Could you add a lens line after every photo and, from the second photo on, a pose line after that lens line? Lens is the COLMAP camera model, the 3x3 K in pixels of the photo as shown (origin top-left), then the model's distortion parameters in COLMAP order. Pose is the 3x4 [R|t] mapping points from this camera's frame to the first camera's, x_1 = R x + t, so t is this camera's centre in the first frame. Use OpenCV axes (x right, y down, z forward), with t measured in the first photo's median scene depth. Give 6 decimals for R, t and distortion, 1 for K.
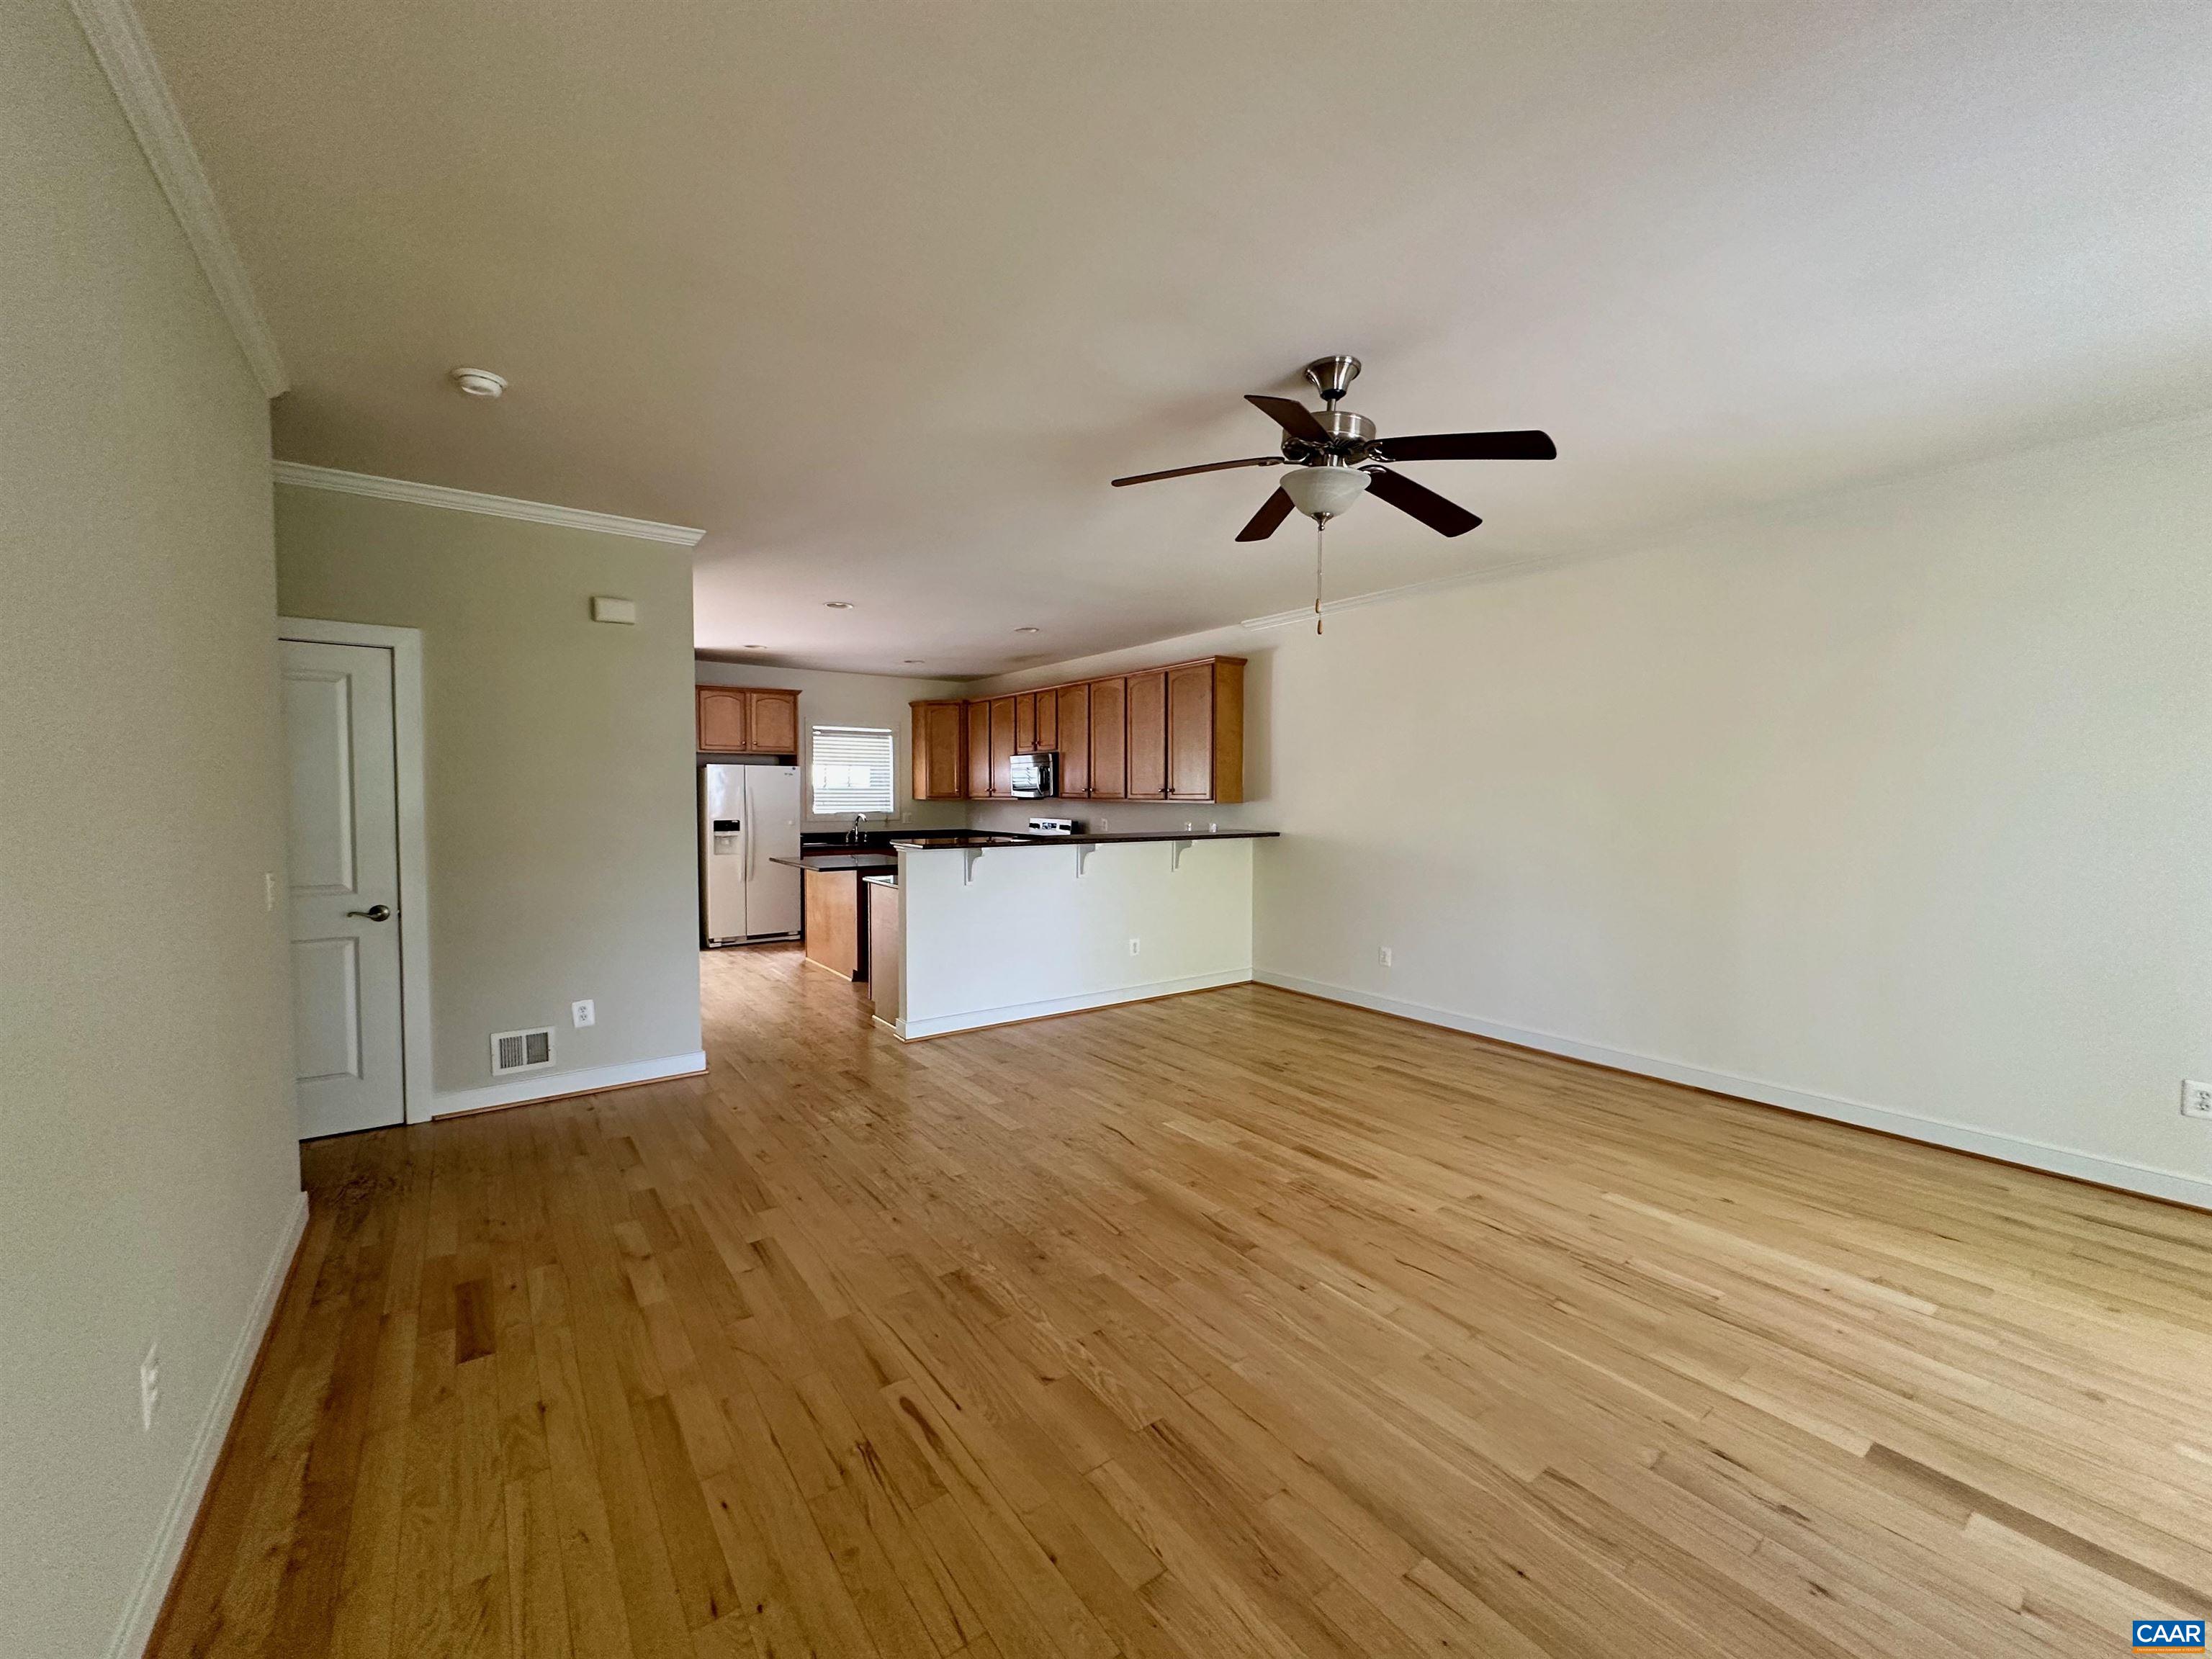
lens RADIAL K [[881.4, 0, 1106.0], [0, 881.4, 829.5], [0, 0, 1]] dist [0.001333, 0.000207]
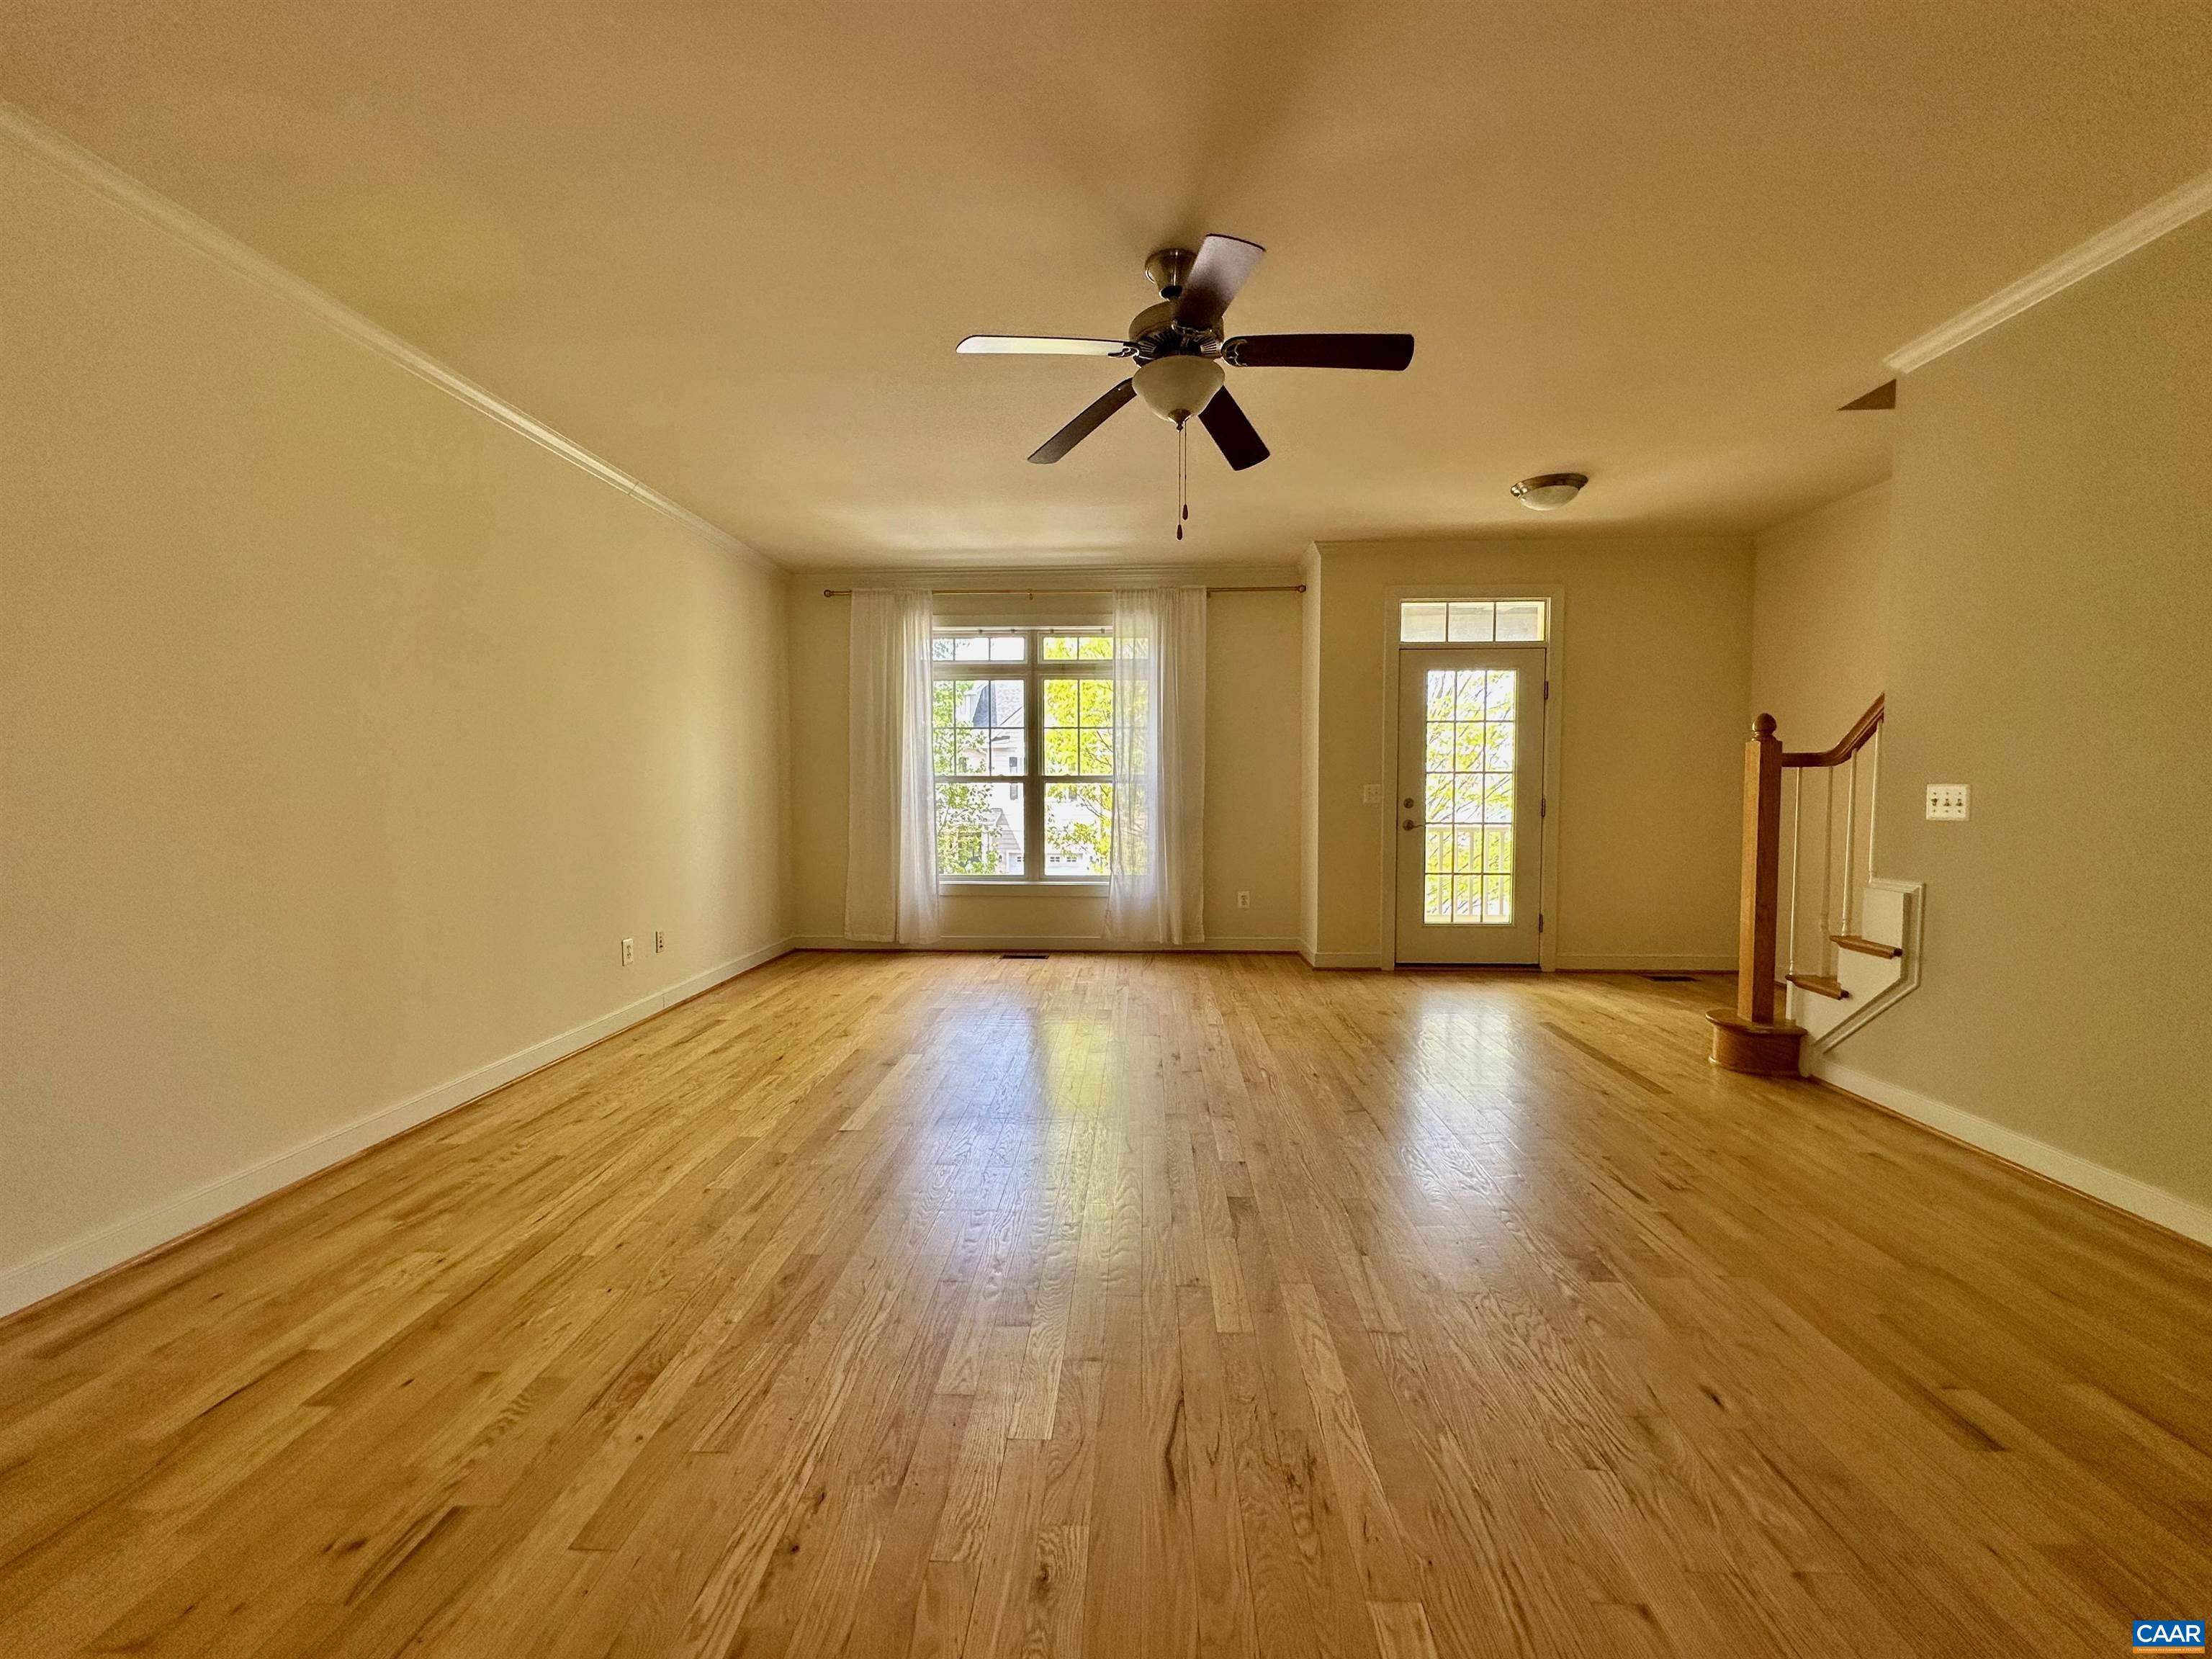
lens RADIAL K [[887.9, 0, 1106.0], [0, 887.9, 829.5], [0, 0, 1]] dist [-0.000306, 0.000271]
pose [[-0.783956, -0.029512, 0.620115, -0.175849], [0.028205, 0.996145, 0.083066, 0.006111], [-0.620175, 0.082610, -0.780101, 1.065324]]
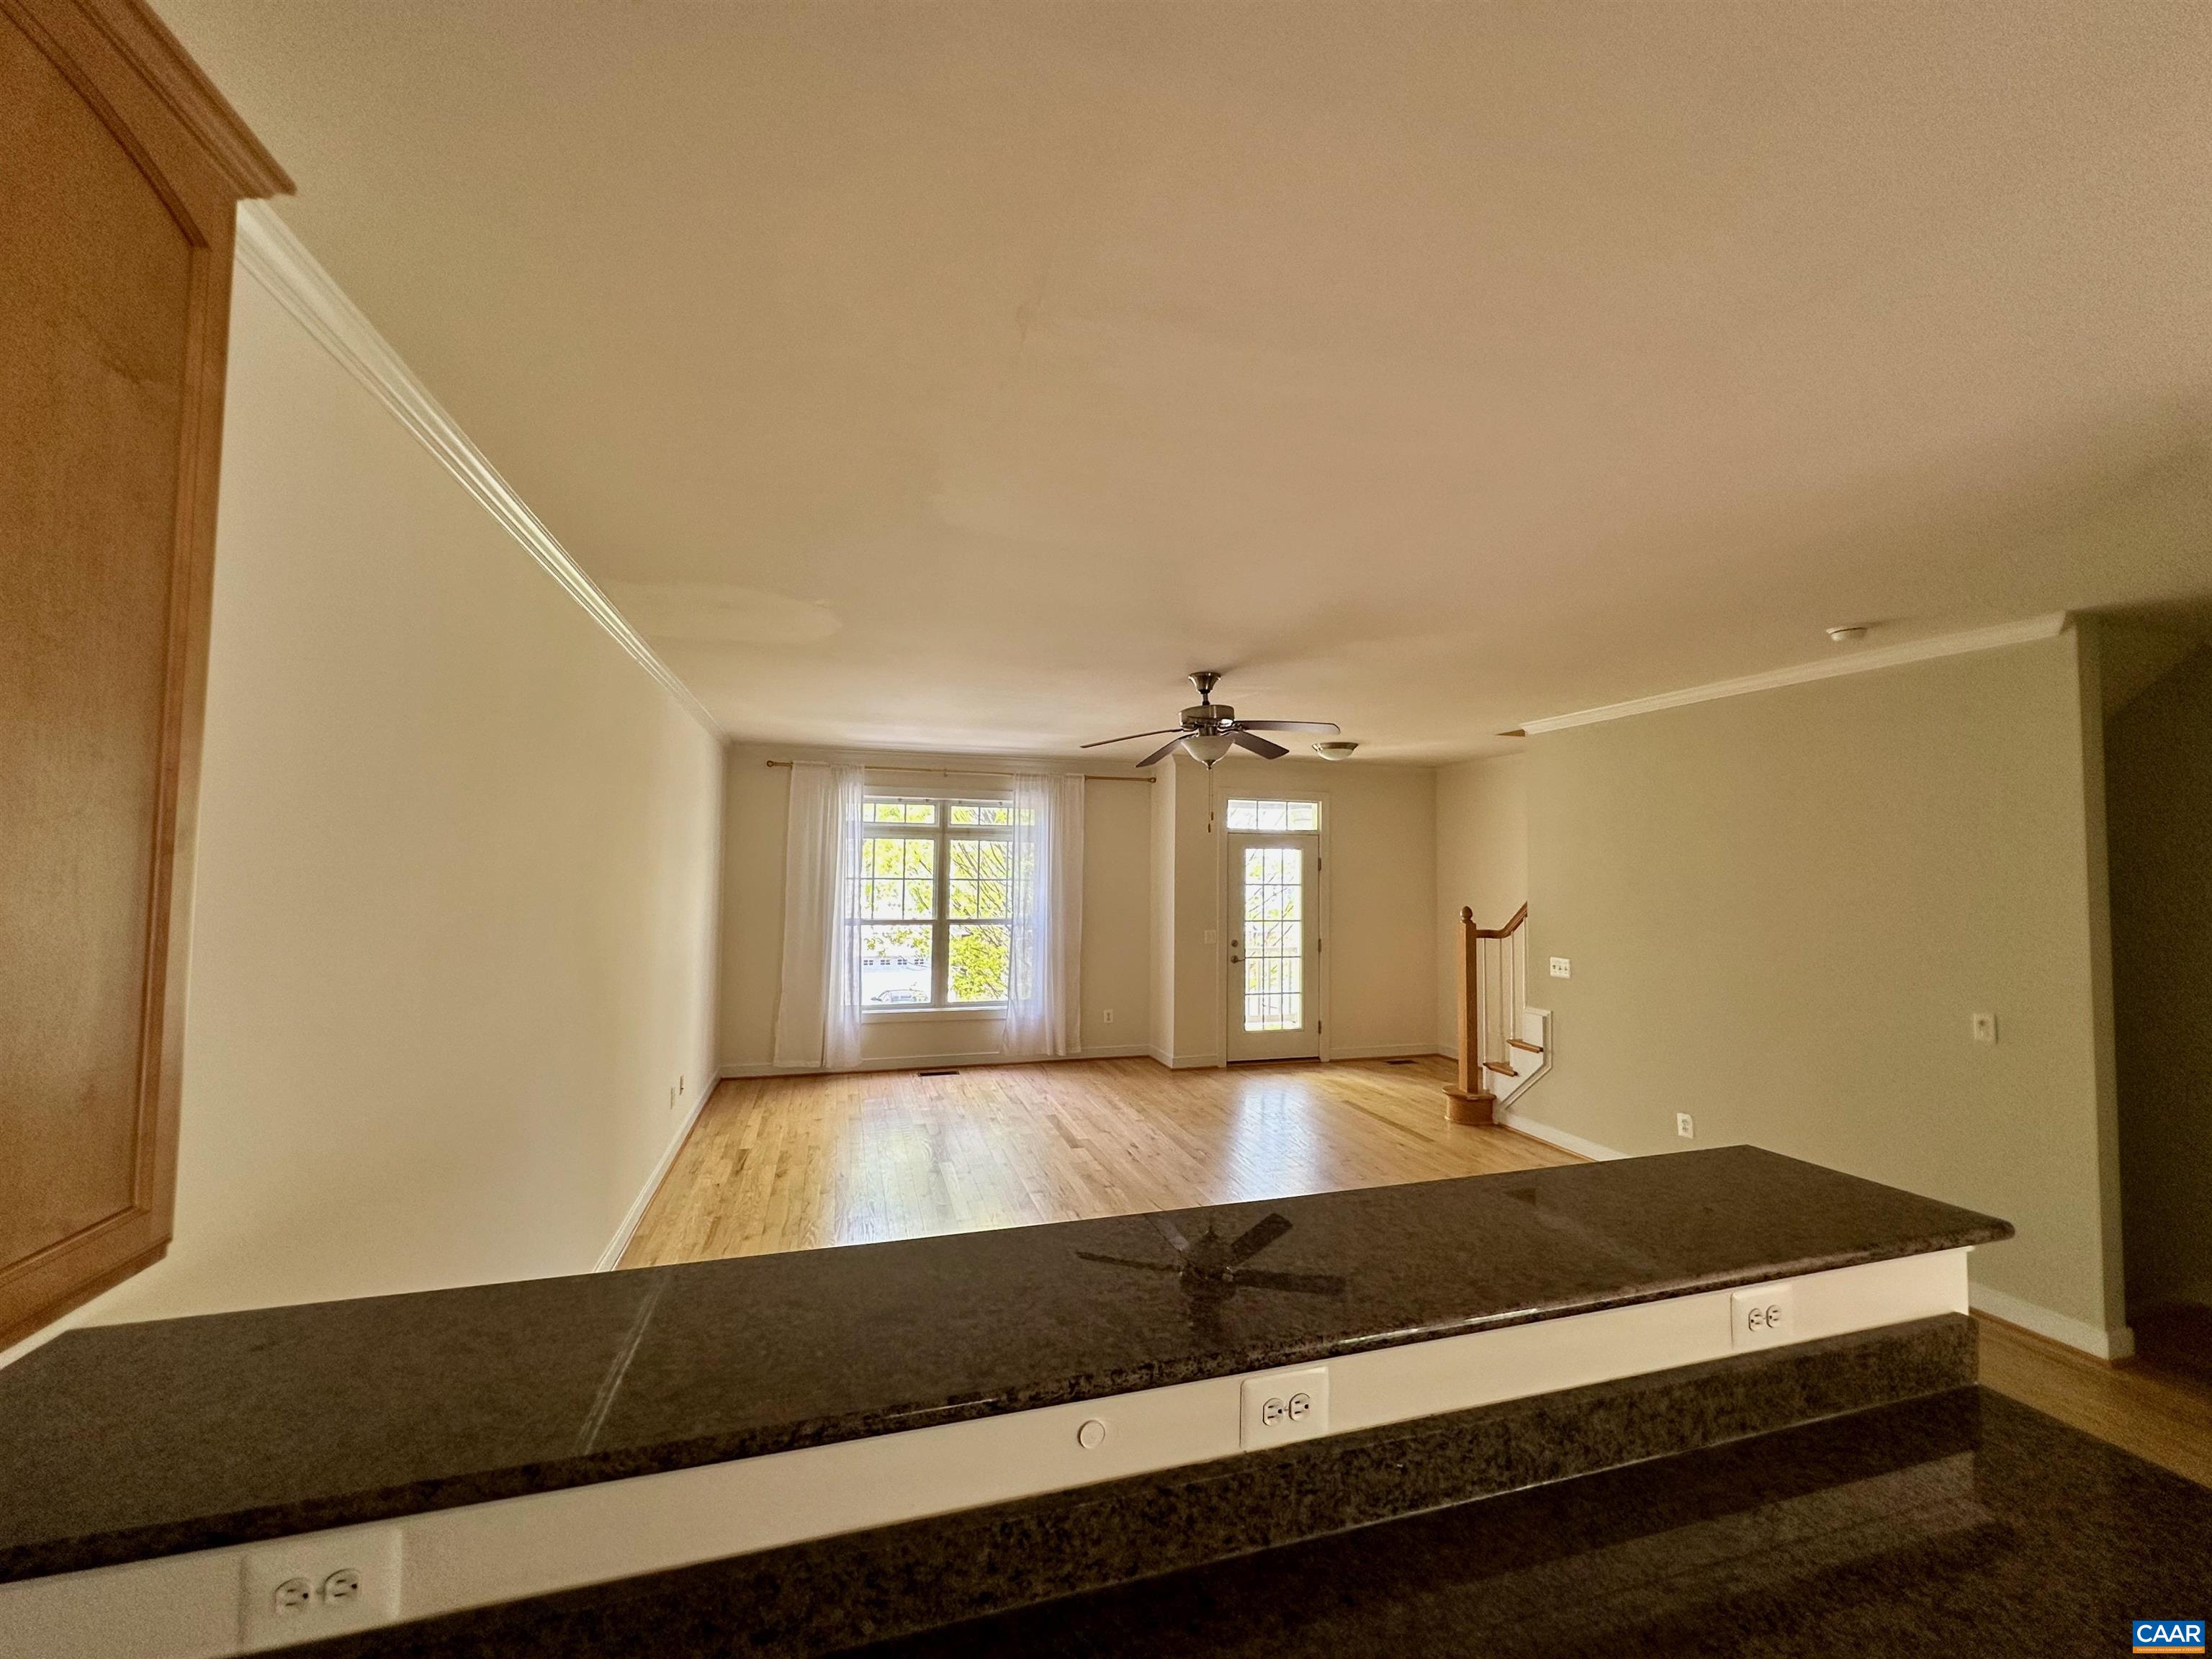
lens RADIAL K [[887.9, 0, 1106.0], [0, 887.9, 829.5], [0, 0, 1]] dist [-0.000306, 0.000271]
pose [[-0.944483, 0.003833, 0.328538, -0.068226], [0.003043, 0.999991, -0.002918, -0.129371], [-0.328546, -0.001756, -0.944486, 1.526562]]
